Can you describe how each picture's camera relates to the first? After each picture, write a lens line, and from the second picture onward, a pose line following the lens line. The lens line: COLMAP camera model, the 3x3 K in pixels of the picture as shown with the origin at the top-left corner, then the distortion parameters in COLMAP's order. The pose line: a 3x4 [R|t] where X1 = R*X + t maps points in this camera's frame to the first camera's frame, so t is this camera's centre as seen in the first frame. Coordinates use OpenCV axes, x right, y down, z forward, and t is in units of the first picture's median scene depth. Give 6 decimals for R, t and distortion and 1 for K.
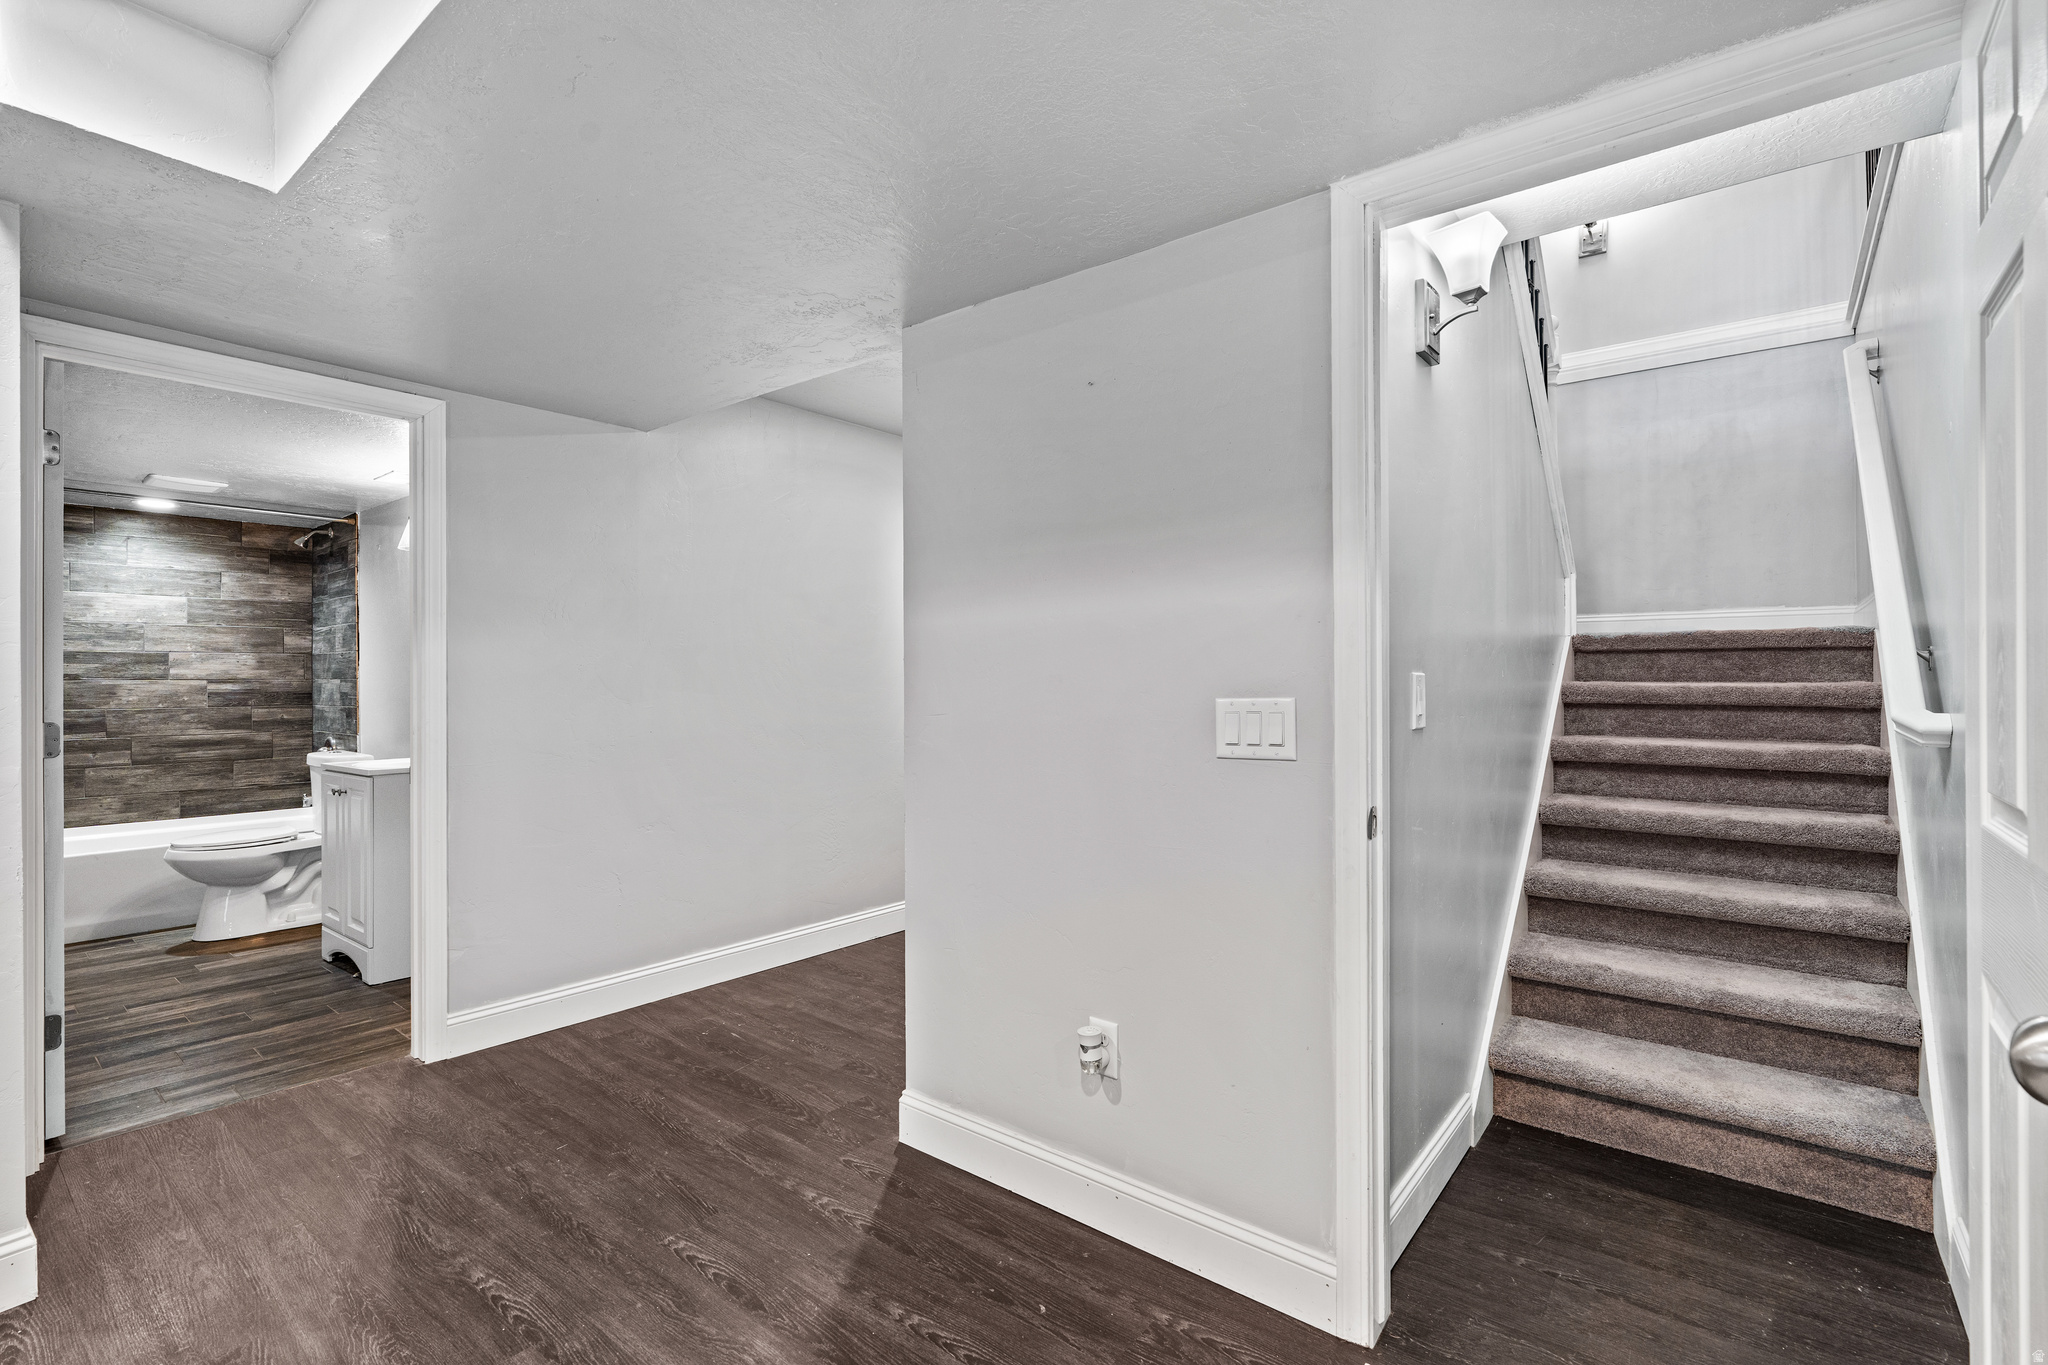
lens RADIAL K [[934.5, 0, 1027.1], [0, 934.5, 677.0], [0, 0, 1]] dist [-0.002846, 0.001821]
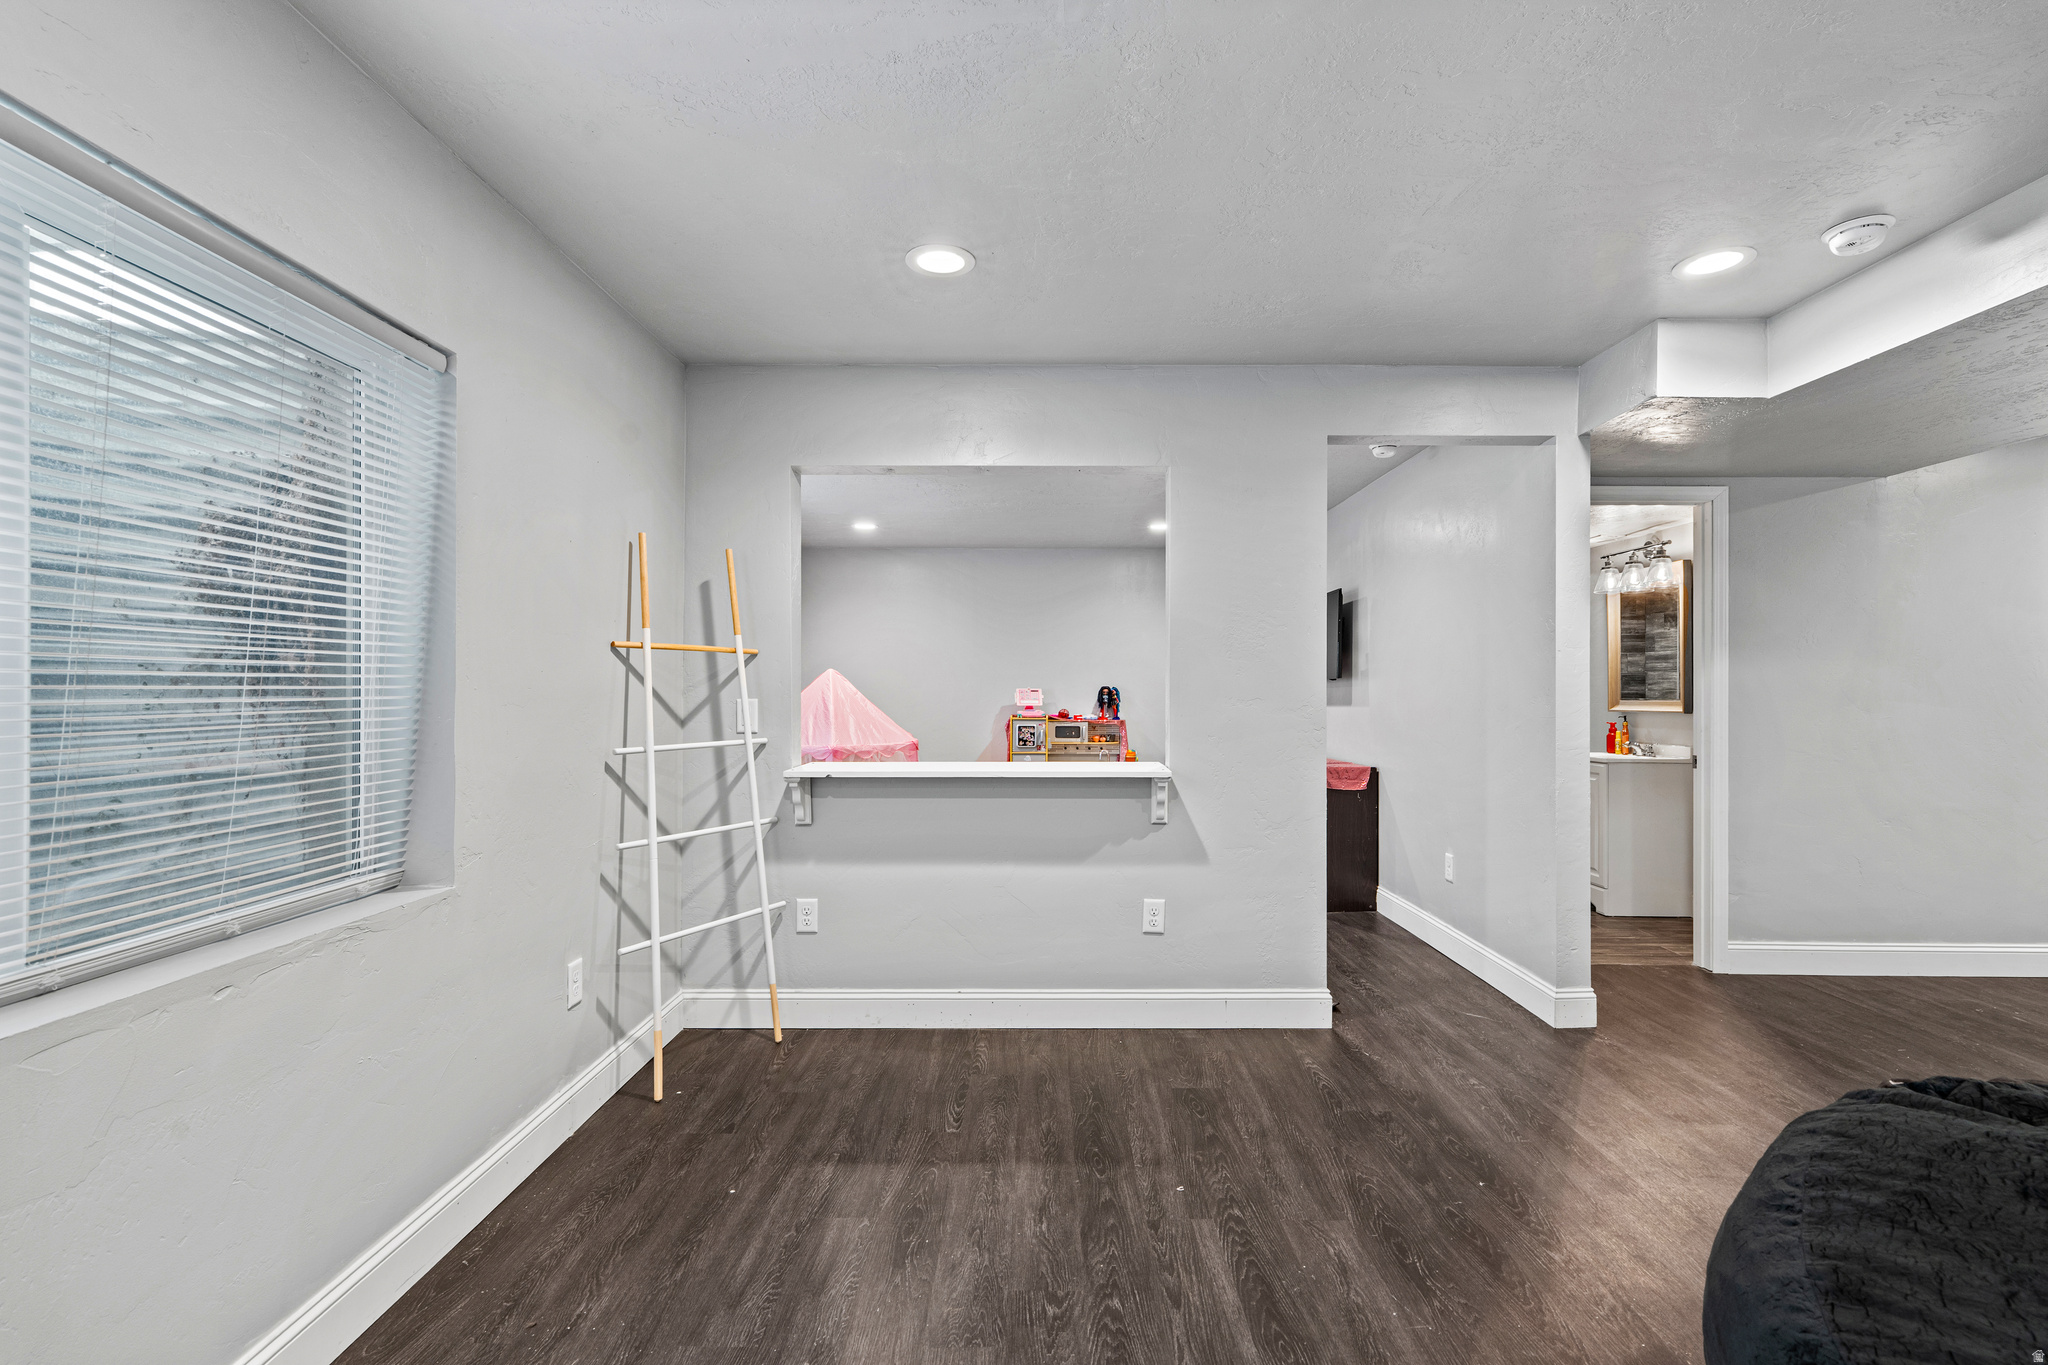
lens RADIAL K [[934.5, 0, 1037.0], [0, 934.5, 690.4], [0, 0, 1]] dist [-0.002846, 0.001821]
pose [[0.622625, 0.002926, -0.782515, -0.187704], [-0.004094, 0.999992, 0.000482, 0.003198], [0.782509, 0.002904, 0.622632, -0.622219]]
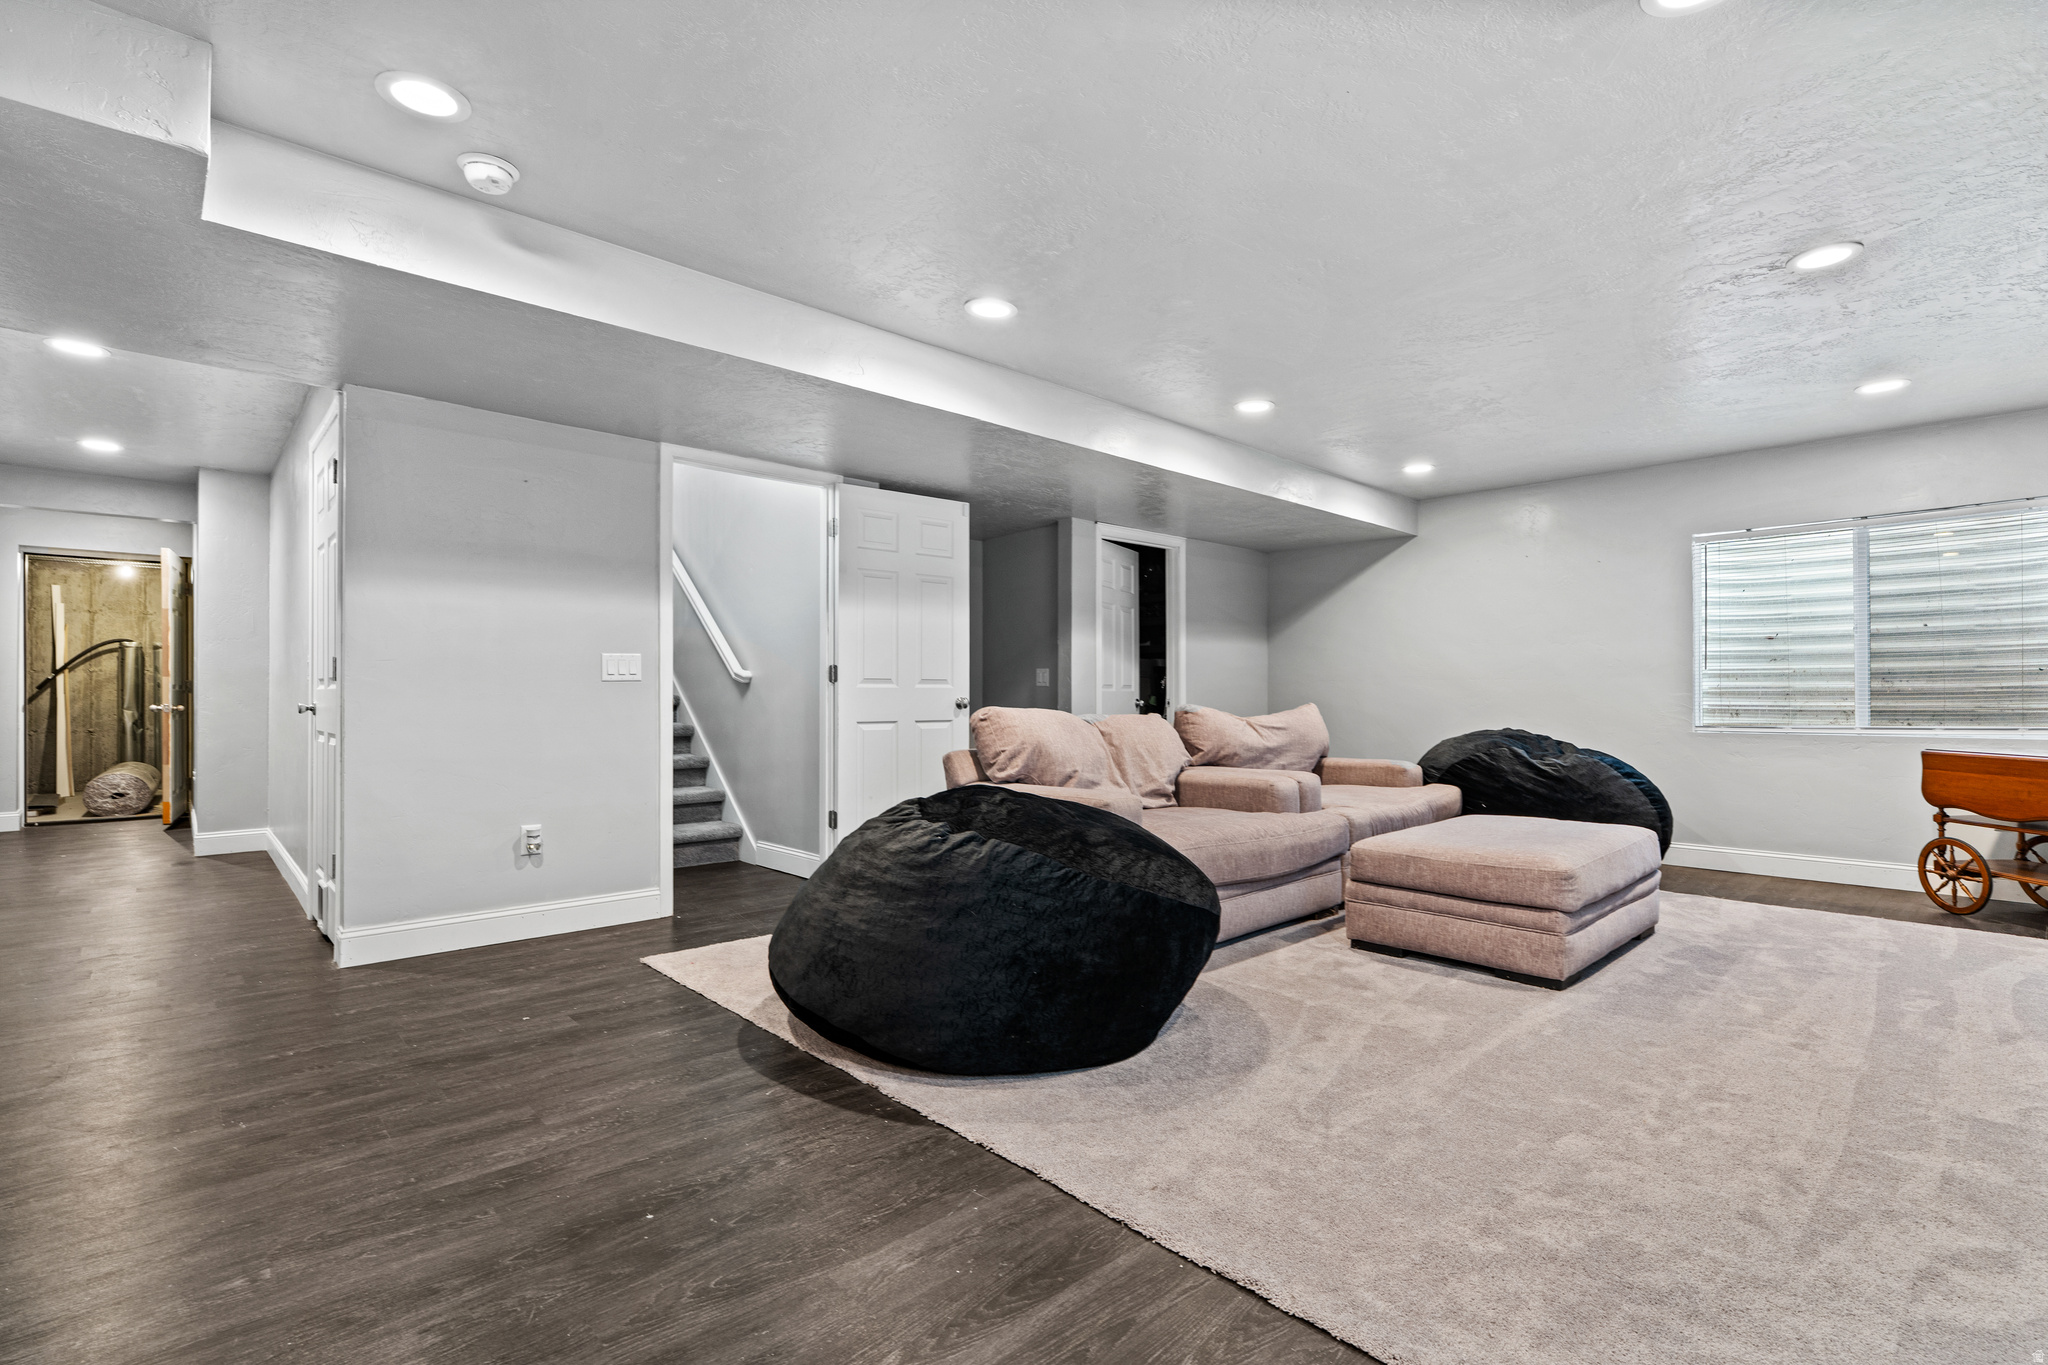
lens RADIAL K [[934.5, 0, 1030.8], [0, 934.5, 691.9], [0, 0, 1]] dist [-0.002846, 0.001821]
pose [[0.152382, 0.003647, 0.988315, -1.120487], [-0.001696, 0.999993, -0.003428, 0.074636], [-0.988320, -0.001154, 0.152387, -0.185325]]
